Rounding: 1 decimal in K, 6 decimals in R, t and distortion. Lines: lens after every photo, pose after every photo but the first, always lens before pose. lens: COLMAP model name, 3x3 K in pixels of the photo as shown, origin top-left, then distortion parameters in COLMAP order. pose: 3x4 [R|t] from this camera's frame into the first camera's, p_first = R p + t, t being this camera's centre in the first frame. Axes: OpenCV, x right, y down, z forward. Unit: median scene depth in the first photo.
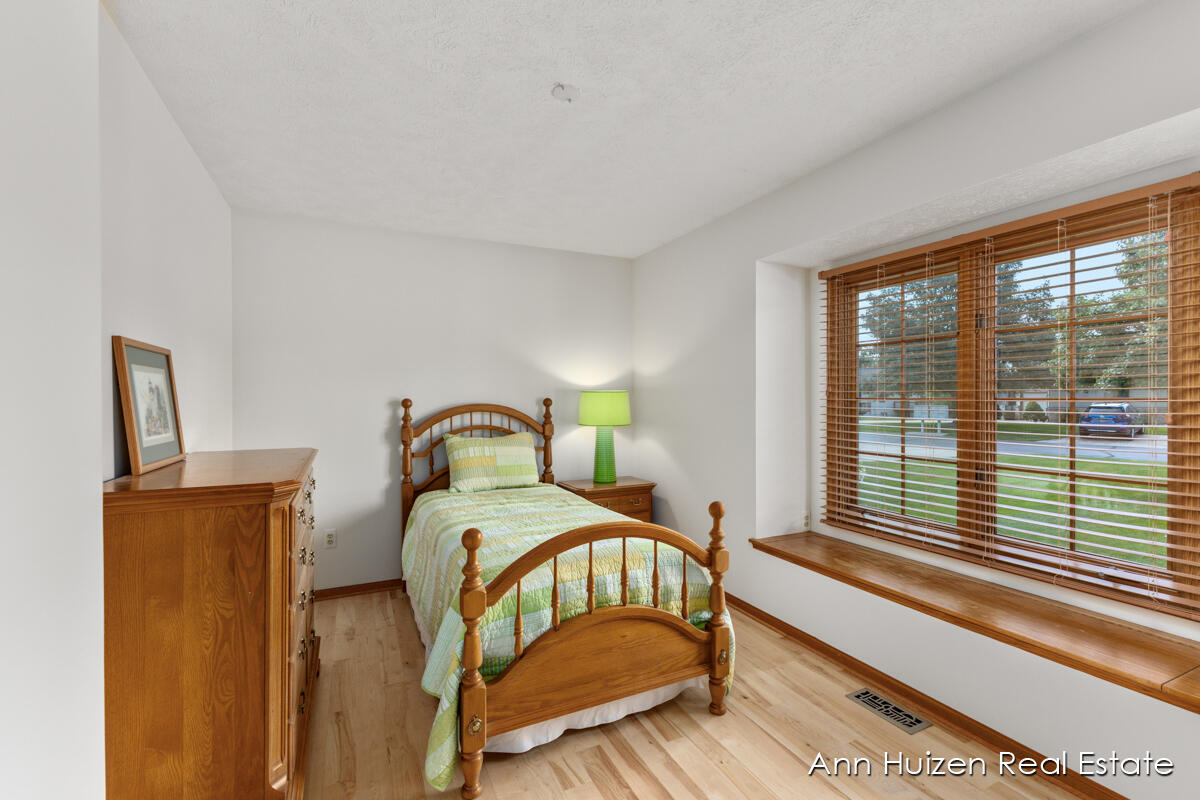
lens RADIAL K [[519.1, 0, 599.3], [0, 519.1, 400.6], [0, 0, 1]] dist [0.007647, -0.001870]
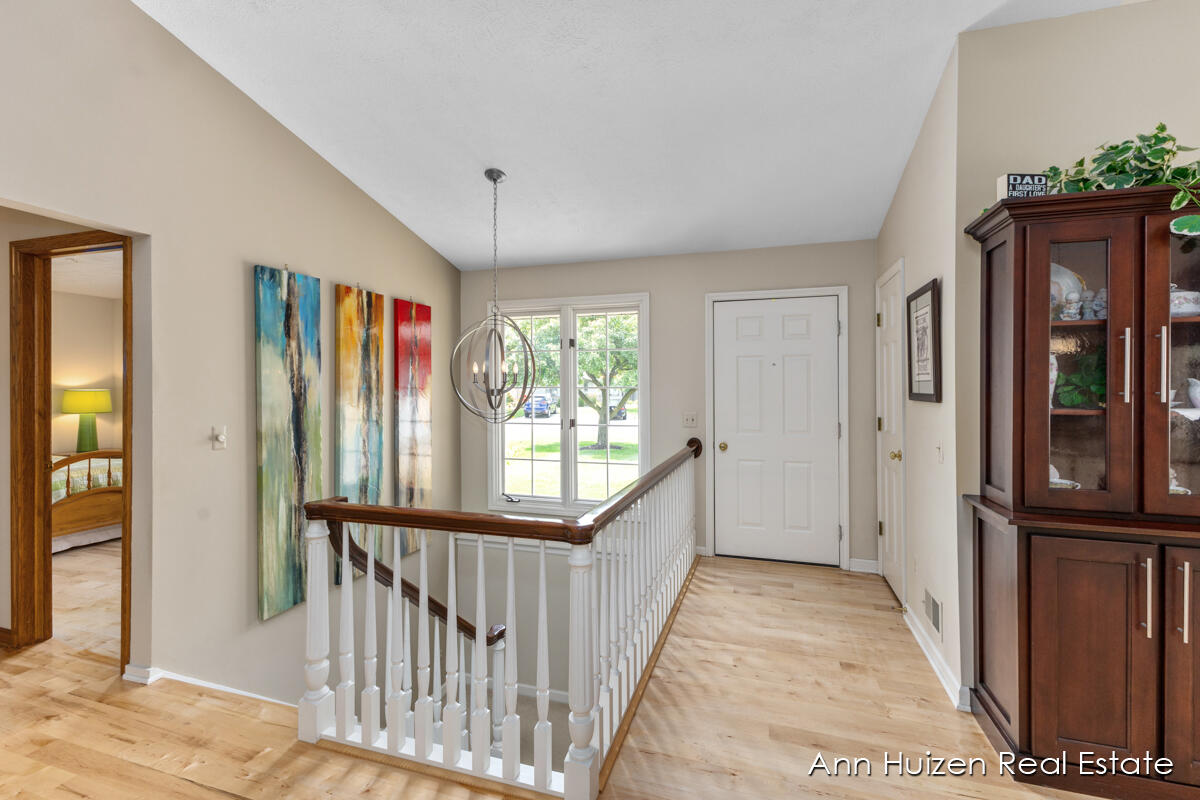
lens RADIAL K [[519.1, 0, 606.0], [0, 519.1, 391.3], [0, 0, 1]] dist [0.007647, -0.001870]
pose [[0.676979, -0.002426, 0.735998, -0.168827], [-0.000942, 0.999991, 0.004163, -0.044082], [-0.736002, -0.003512, 0.676971, -2.259989]]
